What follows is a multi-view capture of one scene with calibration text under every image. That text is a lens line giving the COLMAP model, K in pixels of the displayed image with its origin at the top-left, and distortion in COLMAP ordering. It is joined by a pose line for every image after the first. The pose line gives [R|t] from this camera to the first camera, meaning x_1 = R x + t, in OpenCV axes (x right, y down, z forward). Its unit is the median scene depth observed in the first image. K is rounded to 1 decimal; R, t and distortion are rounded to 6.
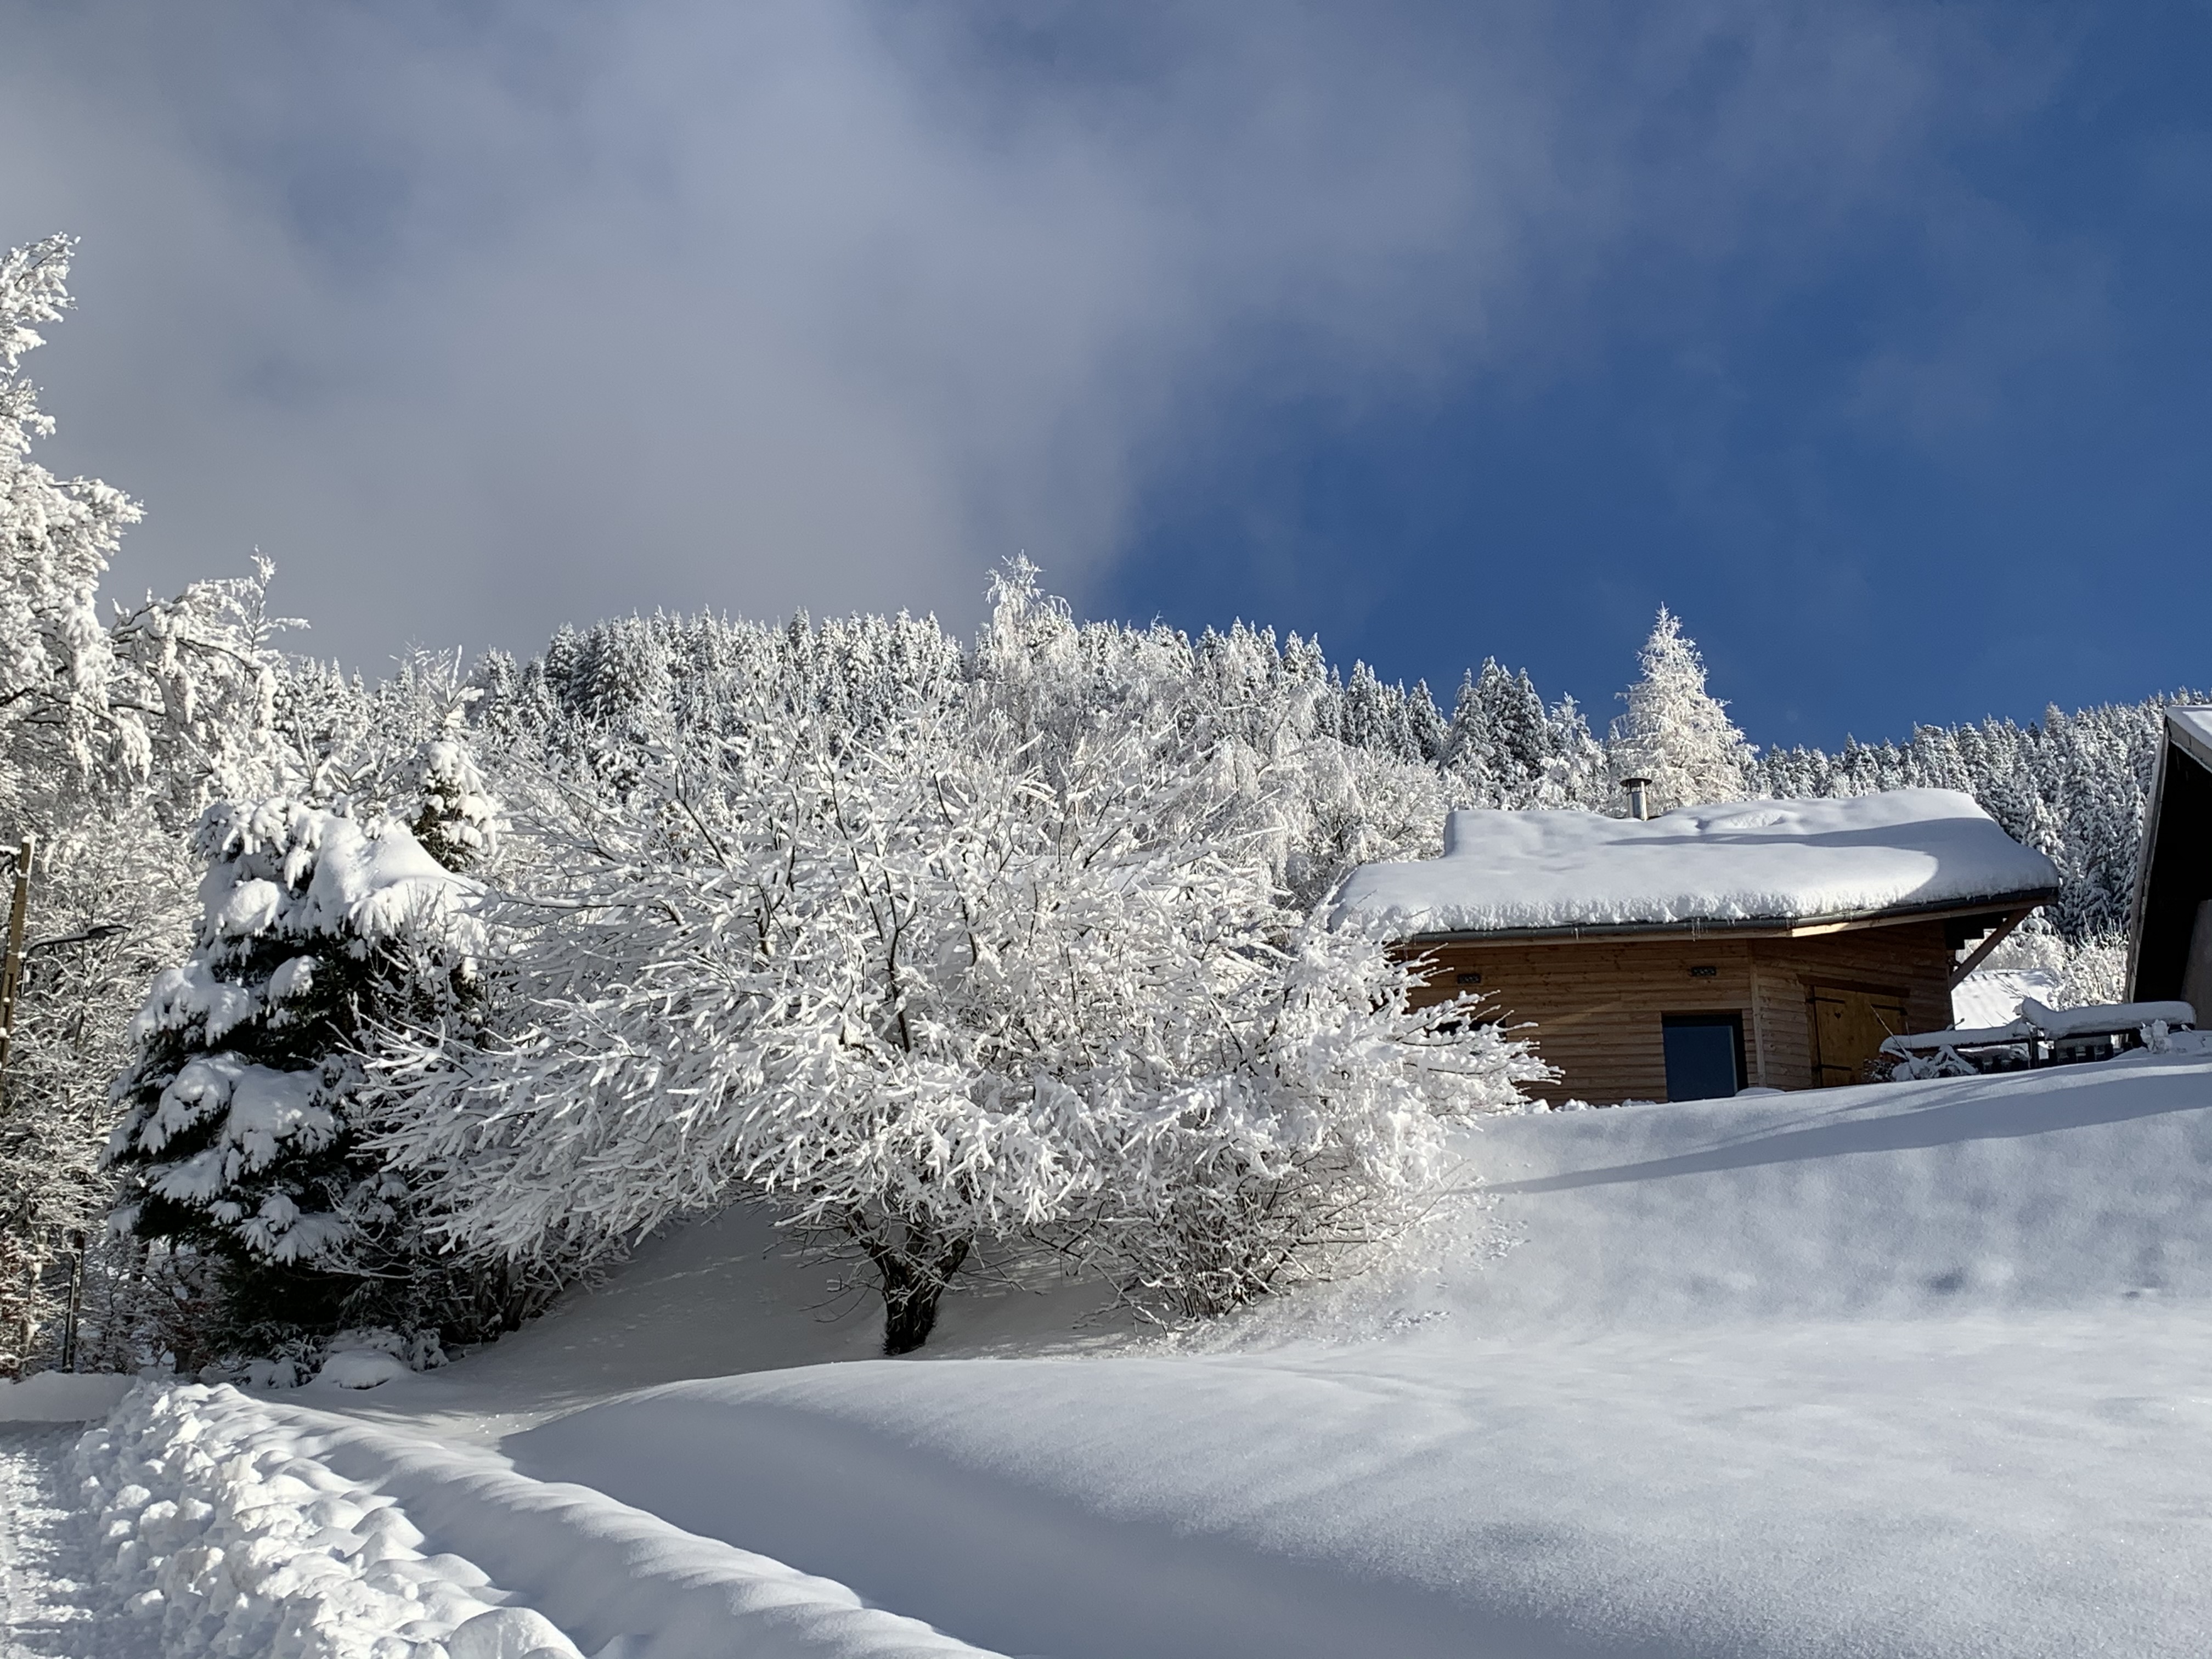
lens RADIAL K [[2624.9, 0, 1107.2], [0, 2624.9, 805.9], [0, 0, 1]] dist [0.192005, -0.536775]
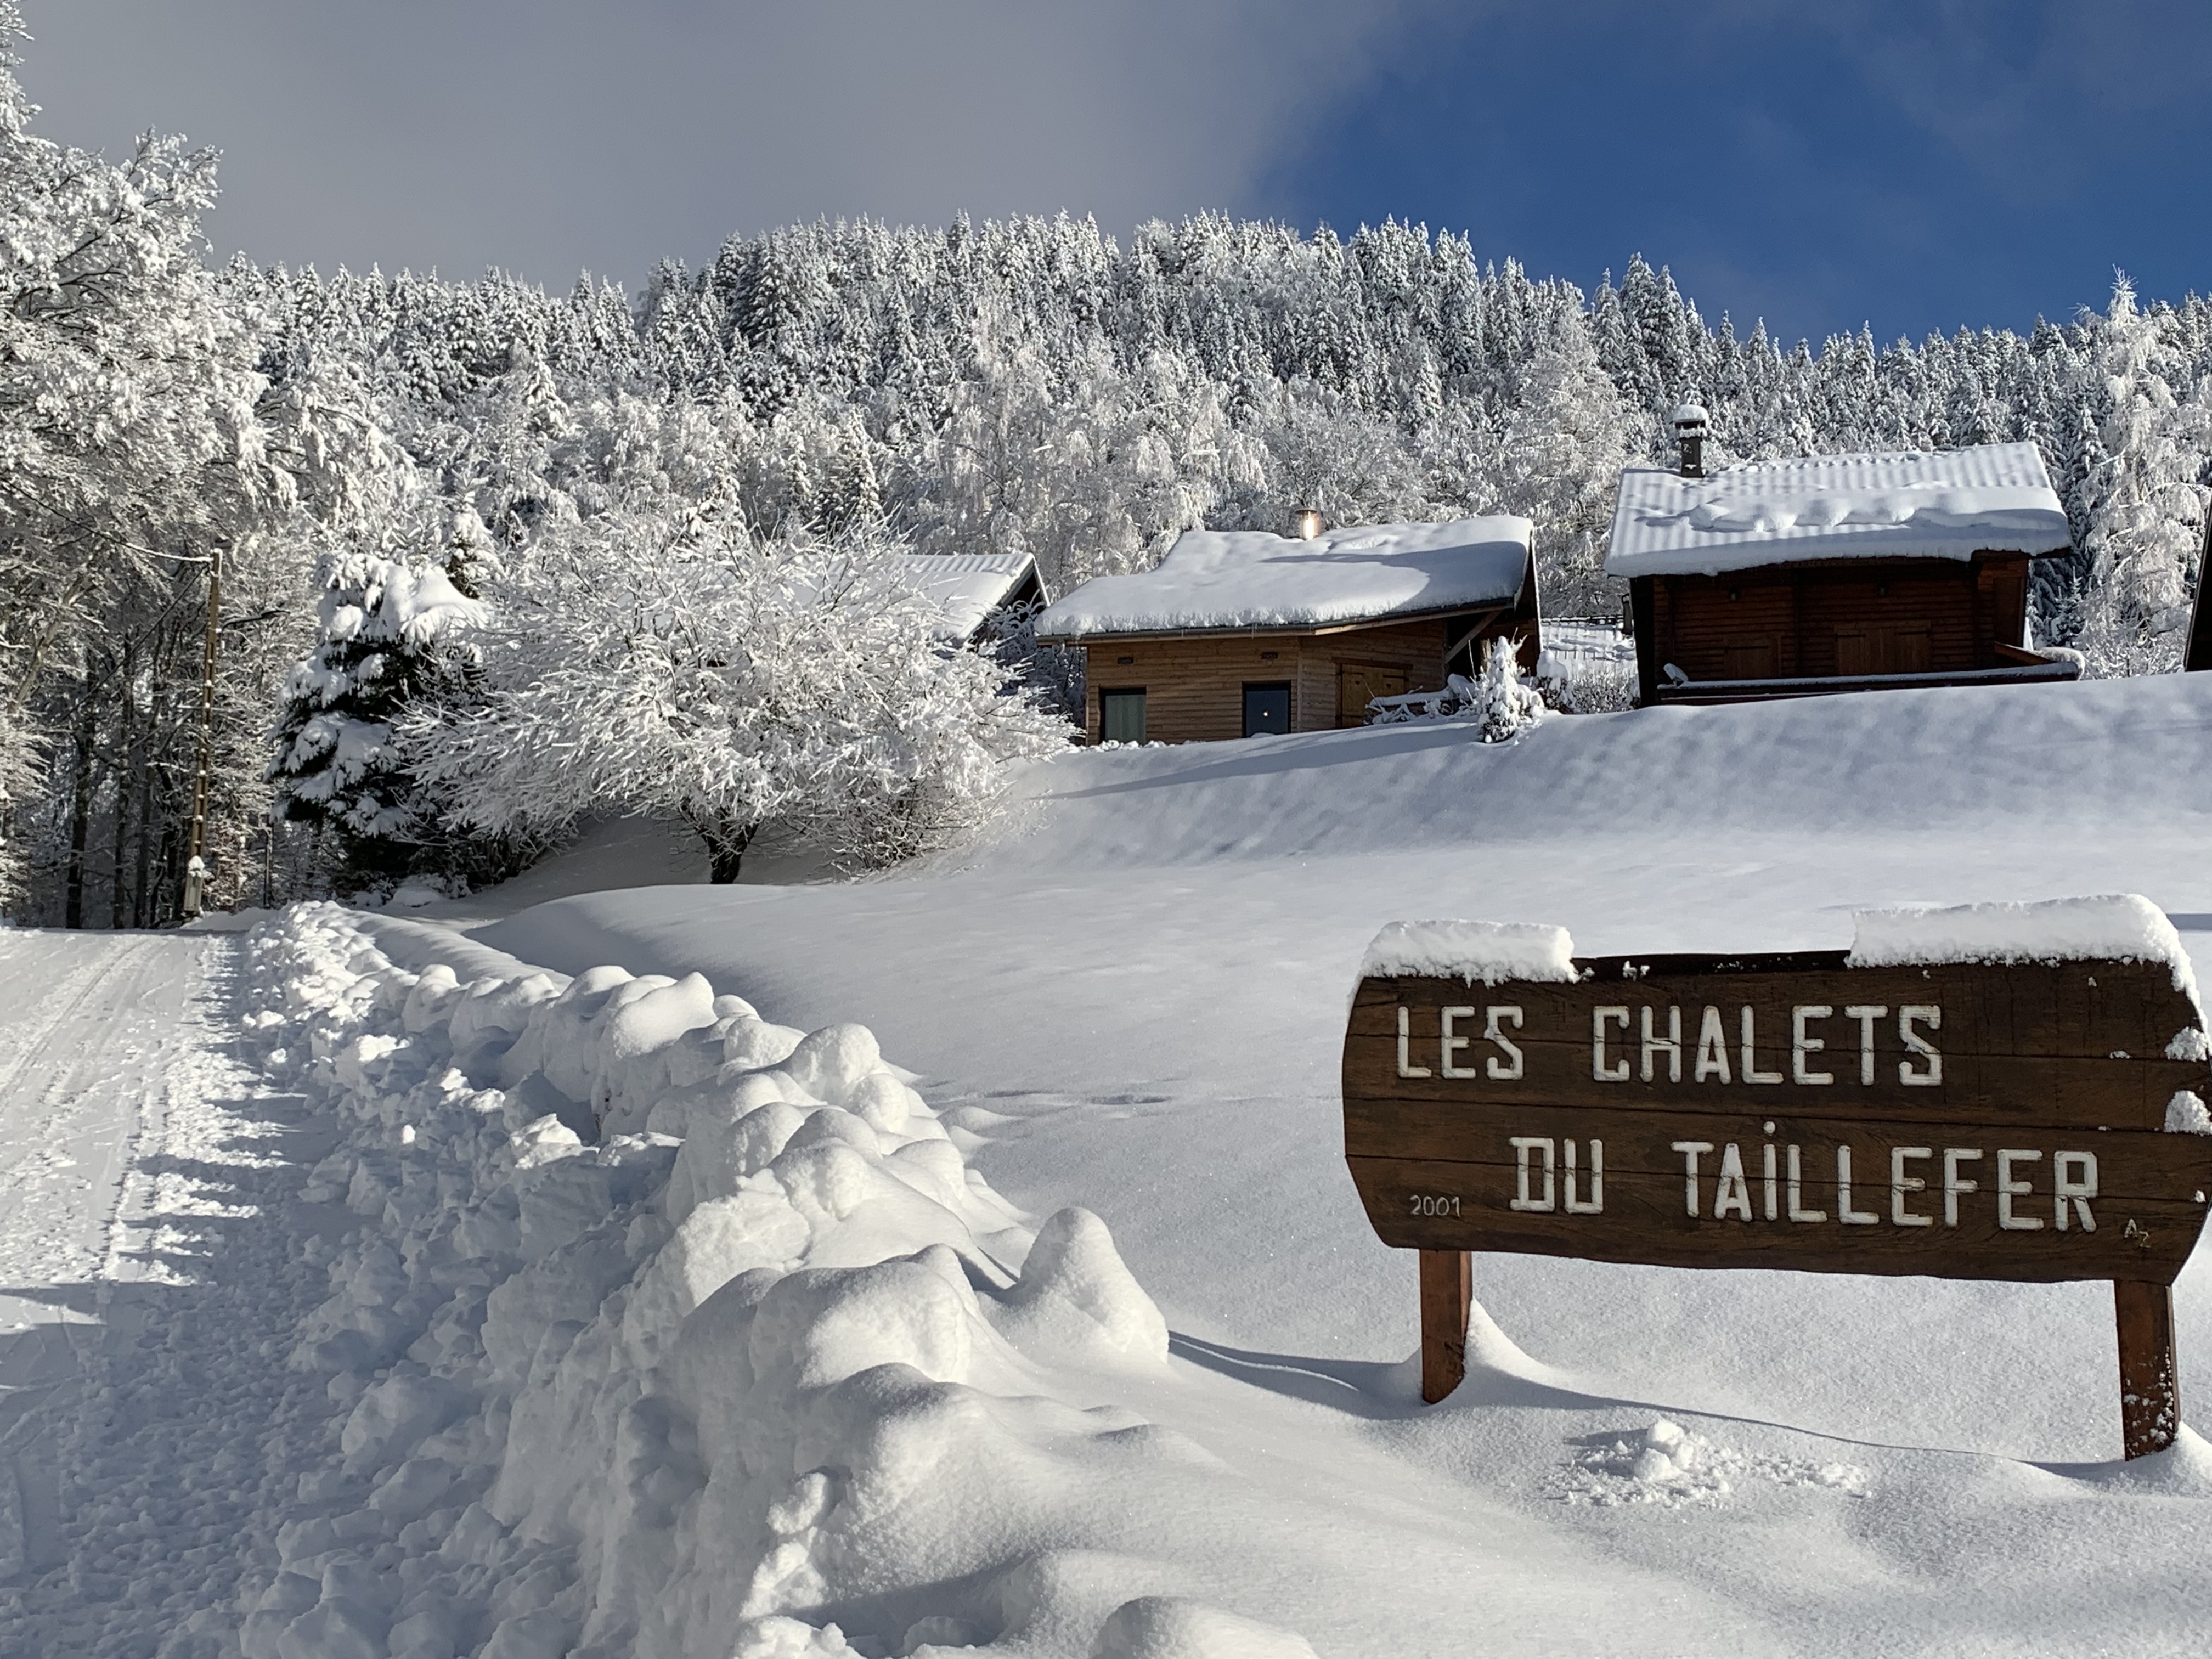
lens RADIAL K [[2624.9, 0, 1107.2], [0, 2624.9, 805.9], [0, 0, 1]] dist [0.192005, -0.536775]
pose [[0.997181, 0.001291, -0.075025, 0.265889], [0.010386, 0.987855, 0.155032, -0.098311], [0.074314, -0.155375, 0.985056, -0.588183]]
